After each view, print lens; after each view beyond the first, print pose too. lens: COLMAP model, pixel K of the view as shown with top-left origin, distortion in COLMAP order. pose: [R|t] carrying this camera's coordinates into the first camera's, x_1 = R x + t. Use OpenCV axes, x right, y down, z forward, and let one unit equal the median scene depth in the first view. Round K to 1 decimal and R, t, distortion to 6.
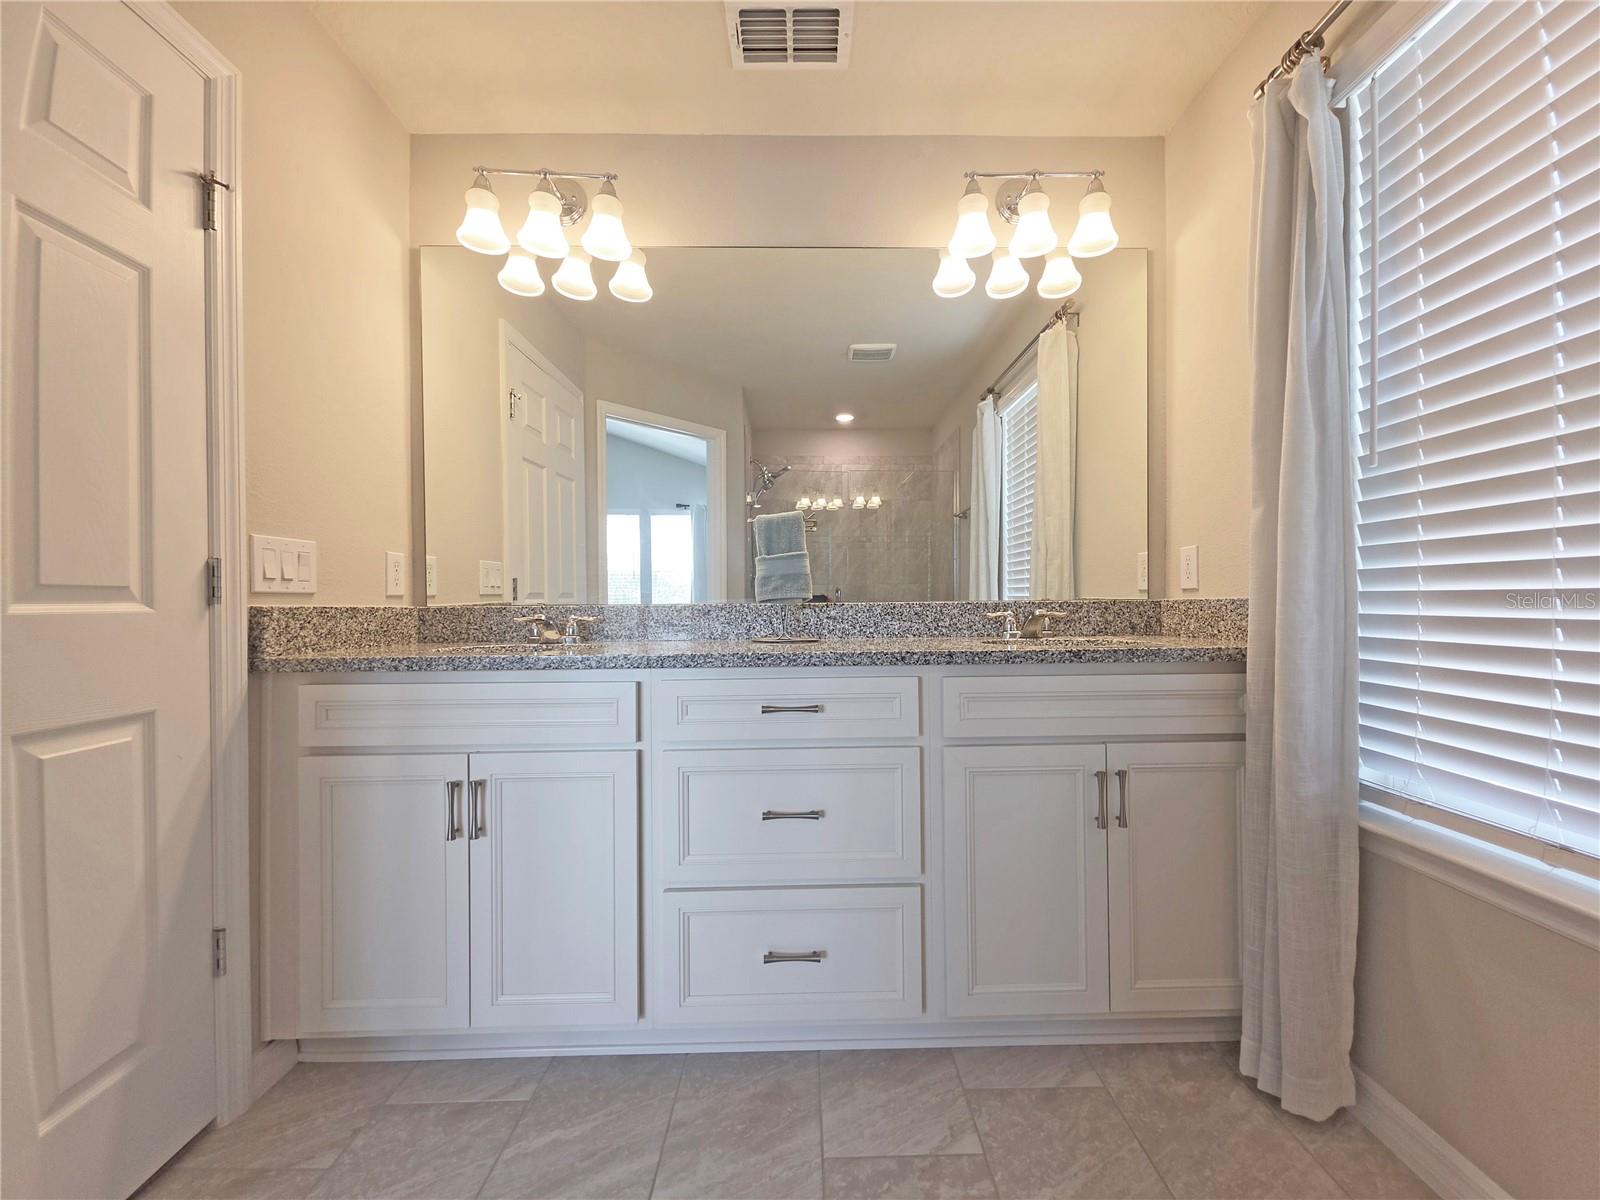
lens RADIAL K [[638.9, 0, 808.5], [0, 638.9, 616.3], [0, 0, 1]] dist [0.002374, -0.000643]
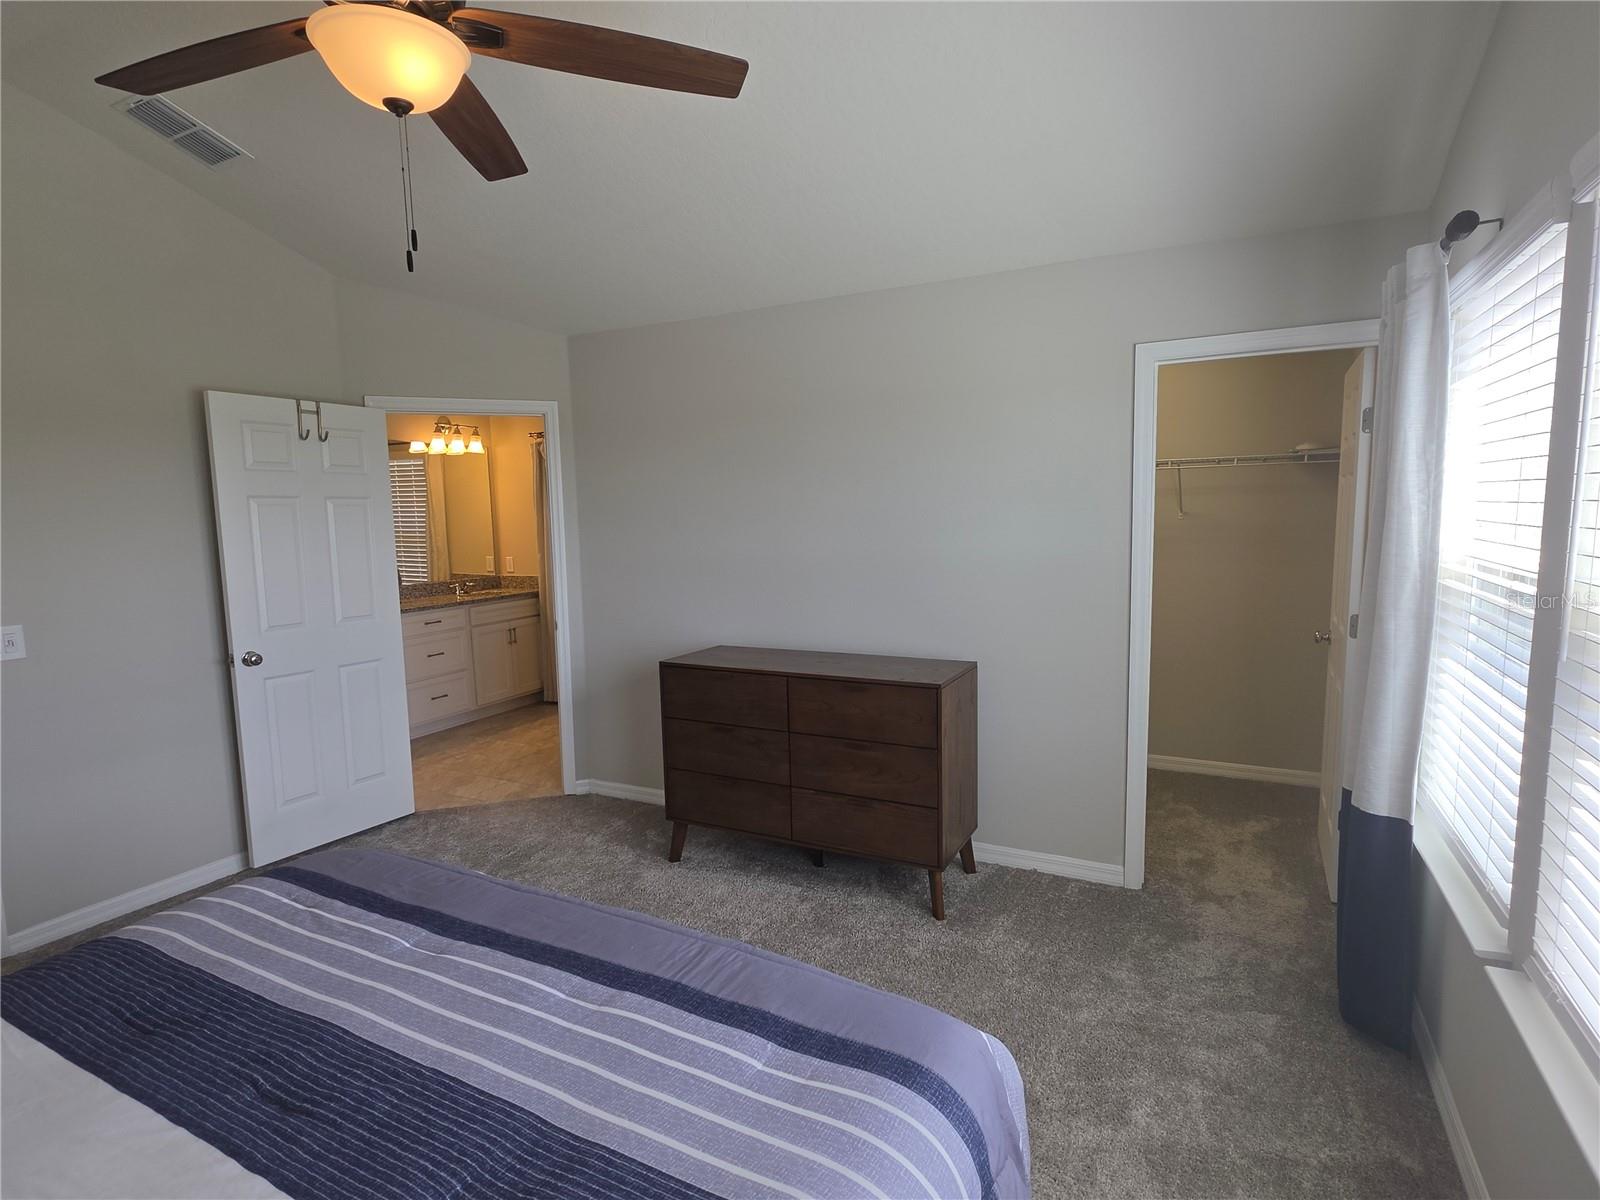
lens RADIAL K [[823.5, 0, 799.7], [0, 823.5, 604.7], [0, 0, 1]] dist [-0.001077, -0.000688]
pose [[0.483795, -0.102844, 0.869118, -2.581988], [0.036704, 0.994582, 0.097259, -0.266176], [-0.874411, -0.015153, 0.484949, -2.498027]]
